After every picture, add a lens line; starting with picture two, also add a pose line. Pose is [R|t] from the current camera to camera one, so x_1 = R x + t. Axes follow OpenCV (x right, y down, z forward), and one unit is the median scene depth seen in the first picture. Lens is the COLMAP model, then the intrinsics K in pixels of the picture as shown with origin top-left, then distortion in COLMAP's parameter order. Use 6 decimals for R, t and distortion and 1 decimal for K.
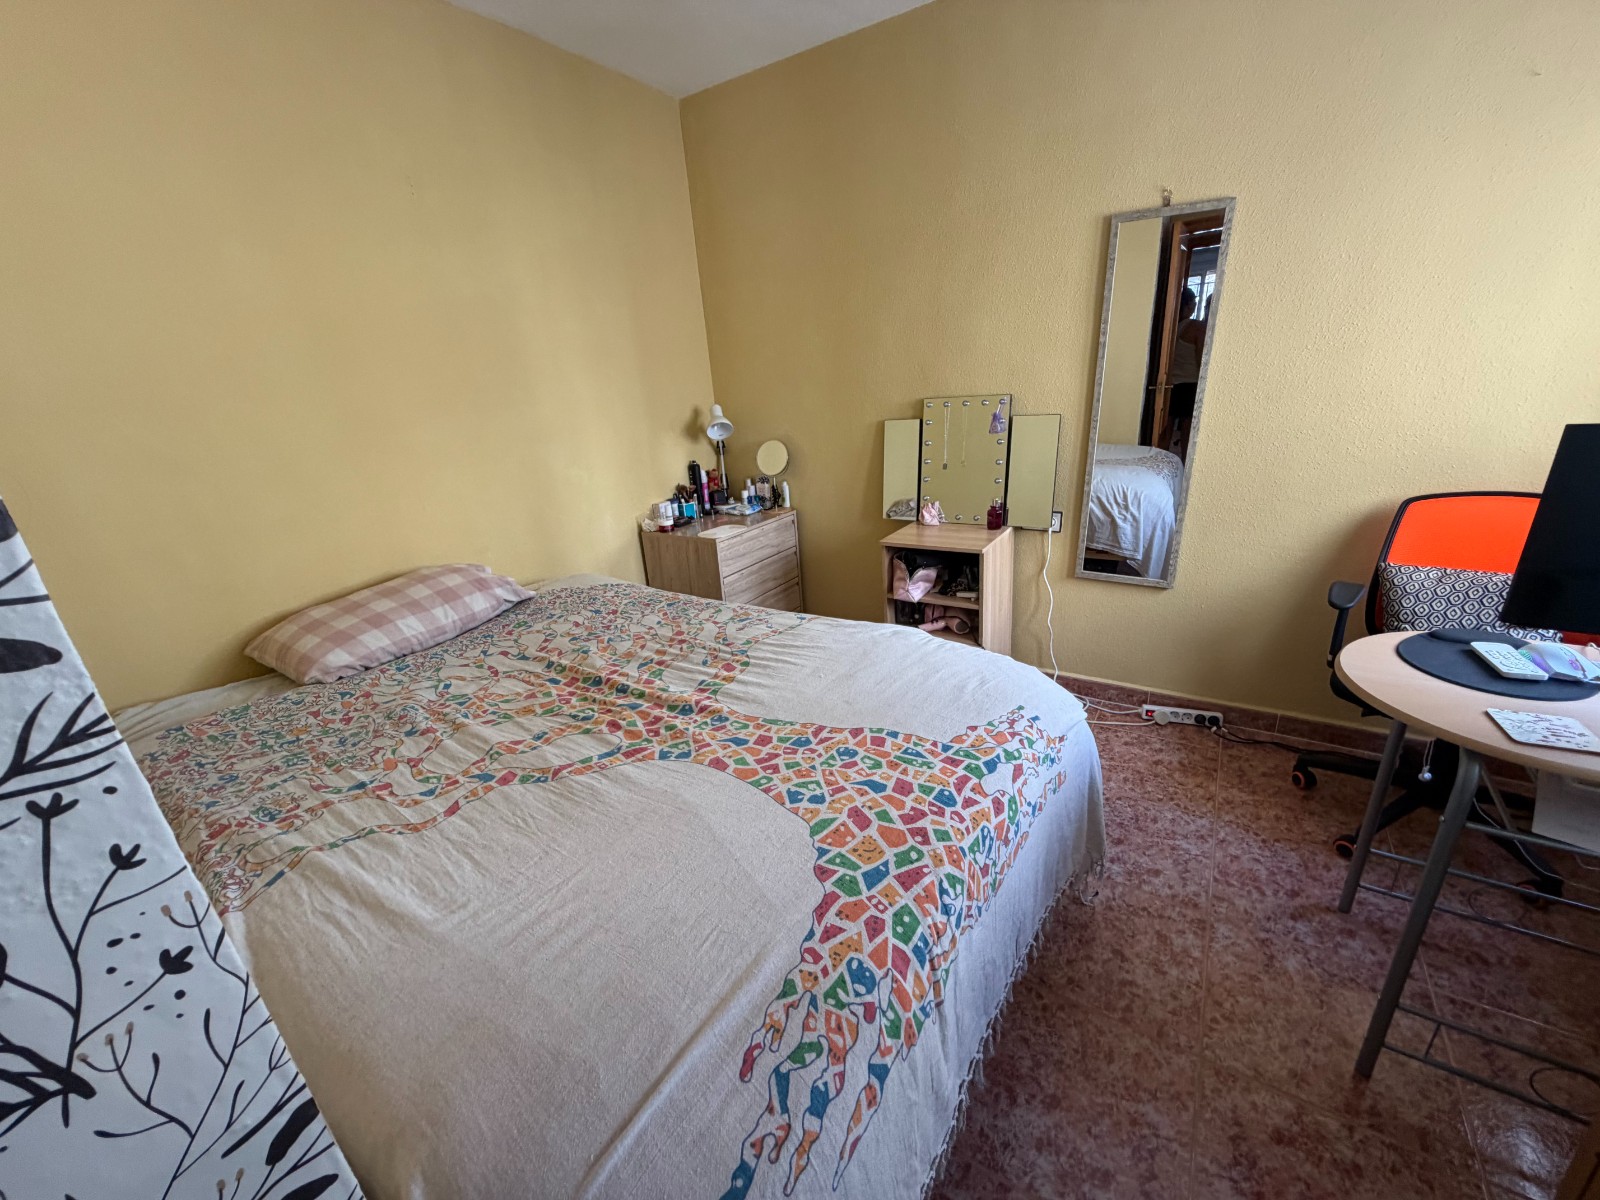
lens RADIAL K [[635.9, 0, 798.6], [0, 635.9, 606.6], [0, 0, 1]] dist [-0.001284, 0.000048]
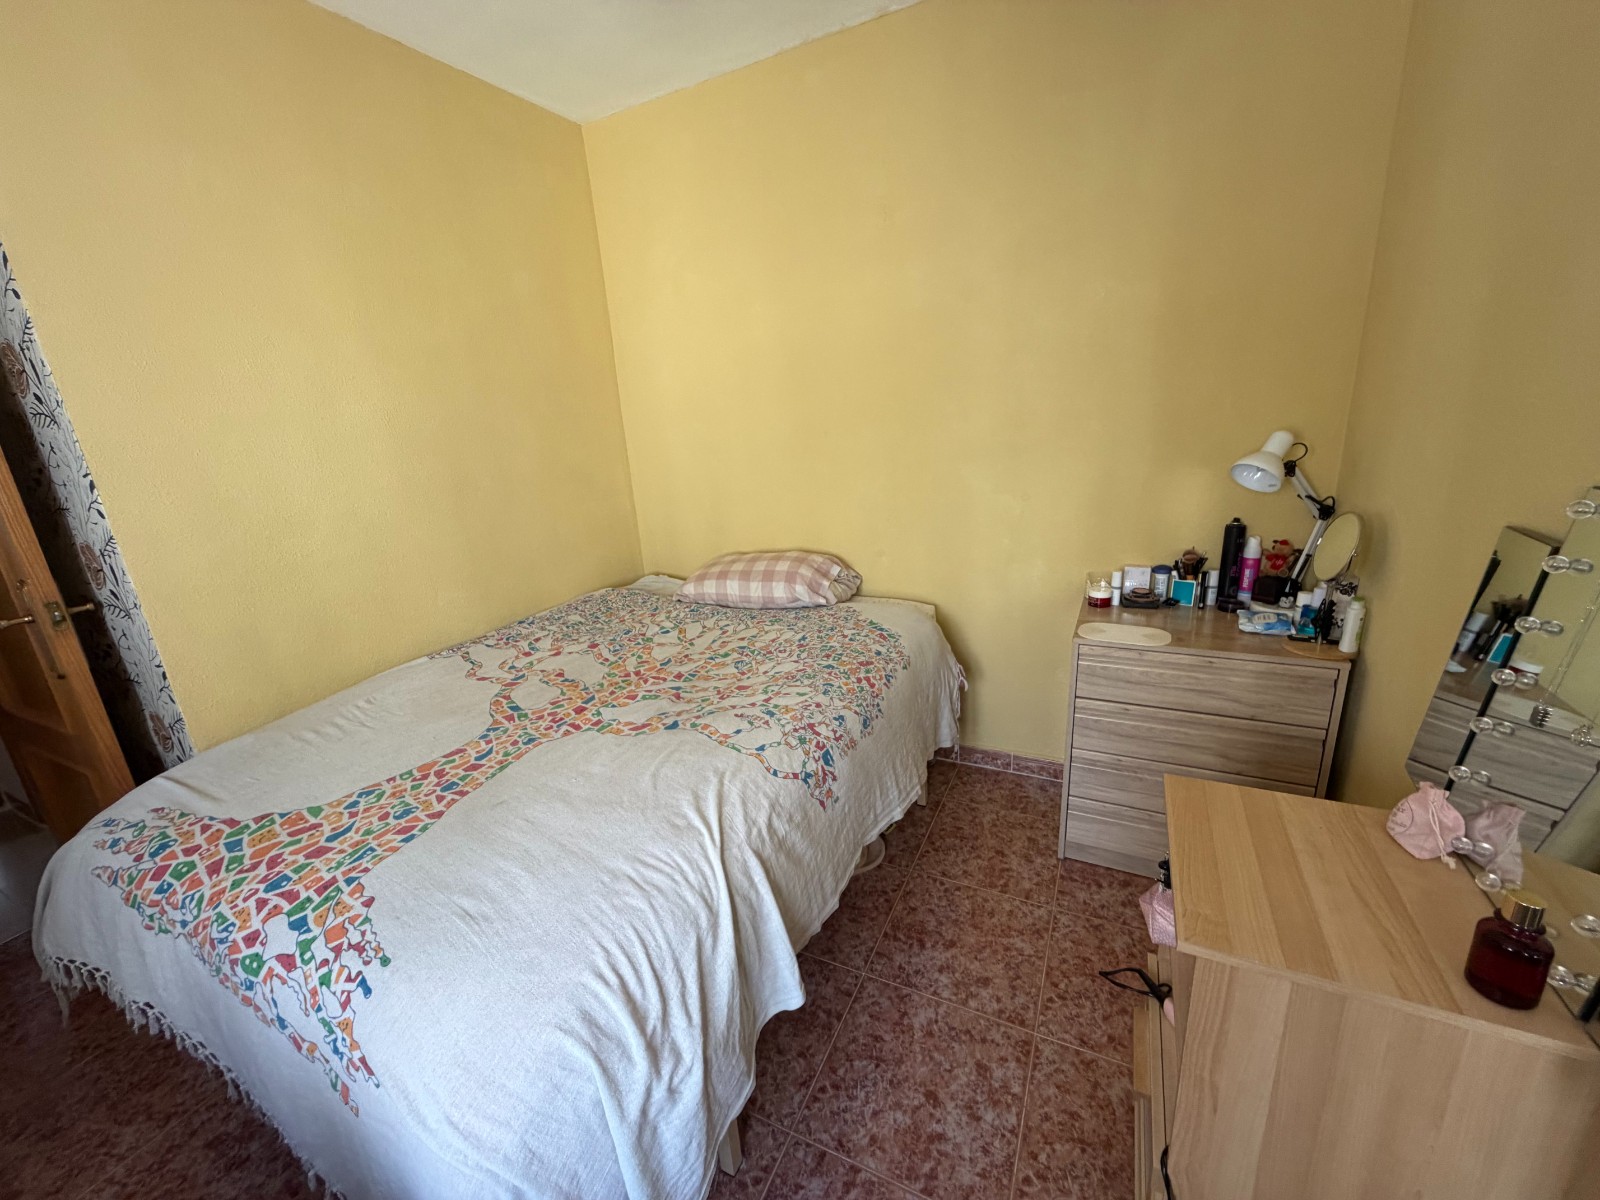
lens RADIAL K [[635.9, 0, 790.2], [0, 635.9, 594.4], [0, 0, 1]] dist [-0.001284, 0.000048]
pose [[0.121713, 0.332252, -0.935304, 0.963302], [-0.290700, 0.912922, 0.286472, -0.550007], [0.949041, 0.237026, 0.207700, 1.251808]]
